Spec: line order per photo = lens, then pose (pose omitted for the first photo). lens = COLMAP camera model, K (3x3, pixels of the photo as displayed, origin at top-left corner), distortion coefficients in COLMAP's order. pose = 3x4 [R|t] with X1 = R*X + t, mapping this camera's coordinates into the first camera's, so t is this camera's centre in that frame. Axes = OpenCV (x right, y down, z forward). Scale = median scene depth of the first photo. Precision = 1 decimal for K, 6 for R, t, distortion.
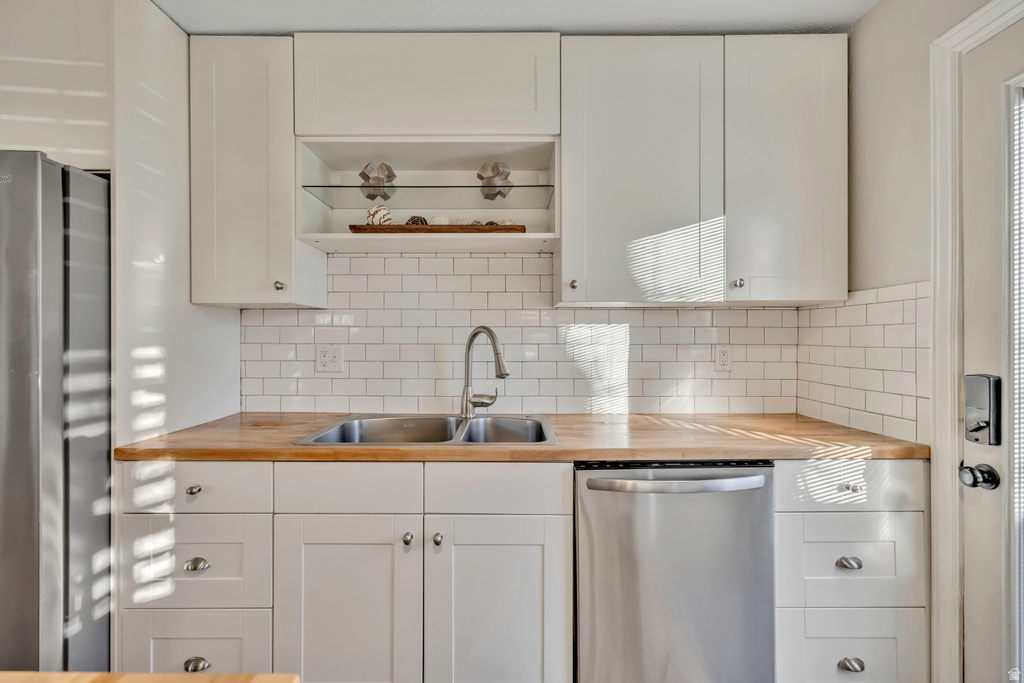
lens RADIAL K [[448.1, 0, 510.3], [0, 448.1, 326.3], [0, 0, 1]] dist [0.000116, -0.000118]
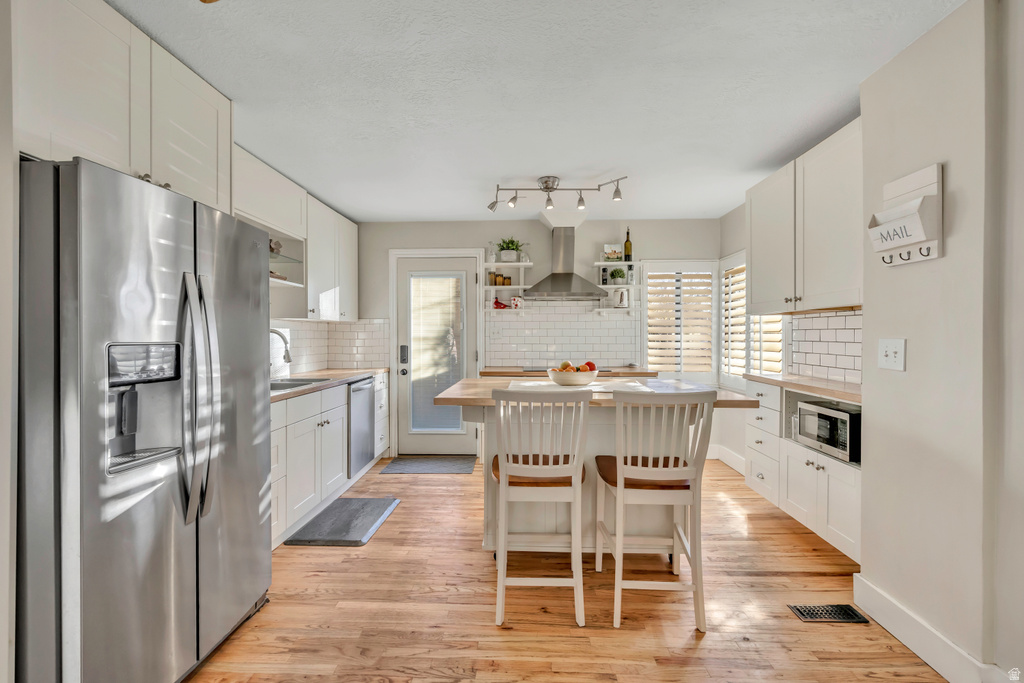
lens RADIAL K [[453.4, 0, 509.5], [0, 453.4, 337.4], [0, 0, 1]] dist [0.000764, 0.000144]
pose [[0.037818, -0.004187, 0.999276, -2.521688], [-0.031281, 0.999496, 0.005371, -0.010611], [-0.998795, -0.031462, 0.037668, -0.043993]]
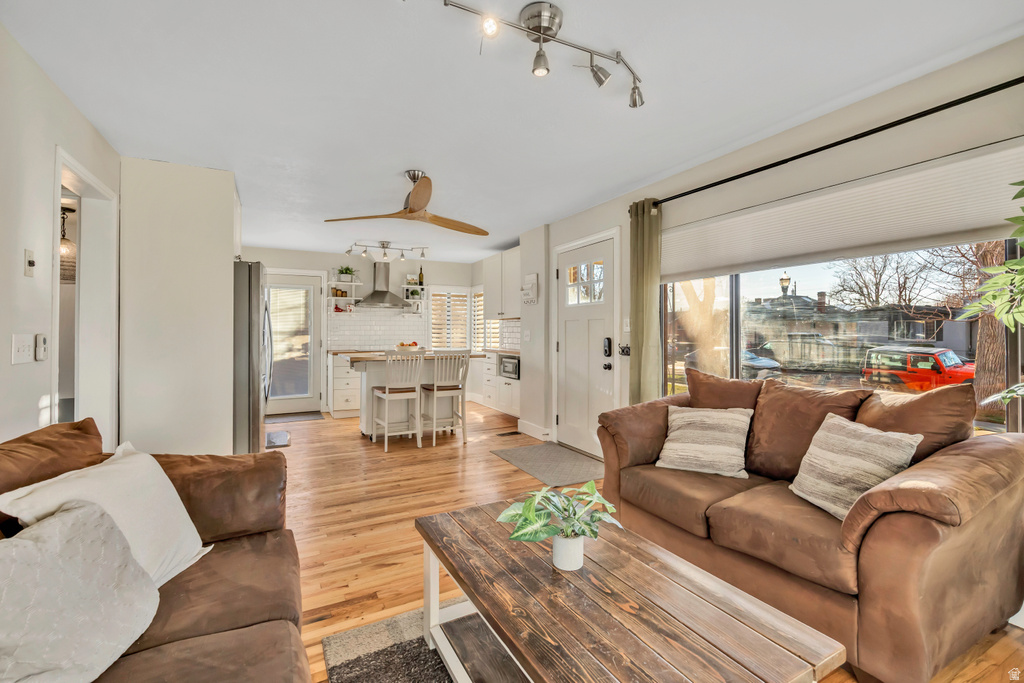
lens RADIAL K [[448.1, 0, 510.3], [0, 448.1, 326.3], [0, 0, 1]] dist [0.000116, -0.000118]
pose [[-0.468778, 0.013081, 0.883219, -4.535741], [-0.027879, 0.999173, -0.029595, 0.052307], [-0.882876, -0.038497, -0.468026, 0.824860]]
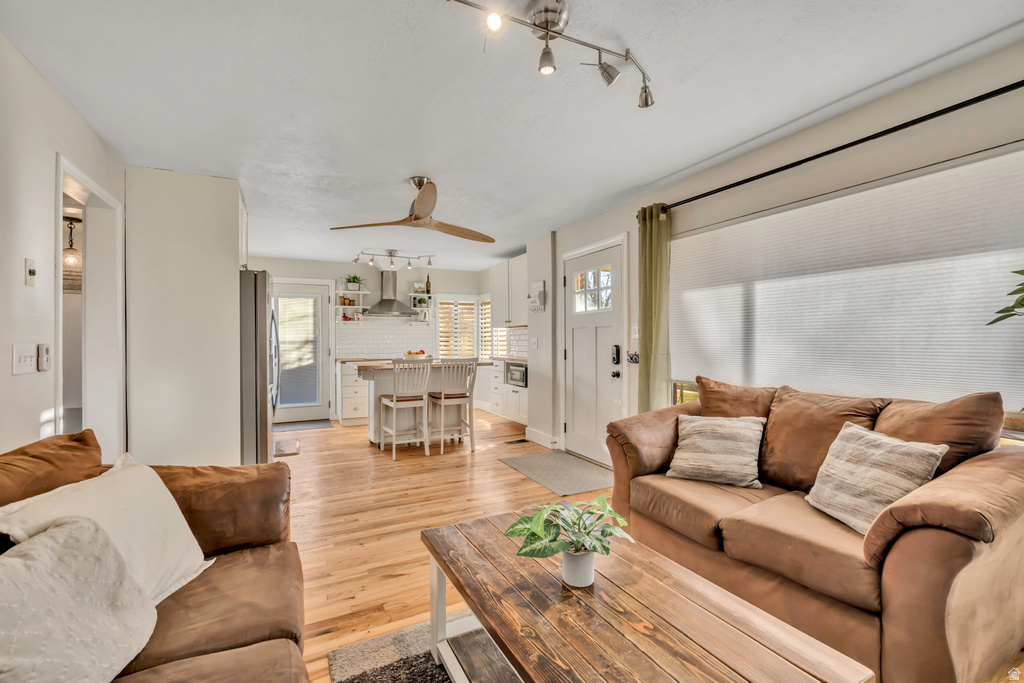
lens RADIAL K [[448.1, 0, 510.3], [0, 448.1, 326.3], [0, 0, 1]] dist [0.000116, -0.000118]
pose [[-0.454375, 0.030660, 0.890283, -4.524289], [-0.023650, 0.998640, -0.046462, 0.051976], [-0.890497, -0.042167, -0.453032, 0.818378]]
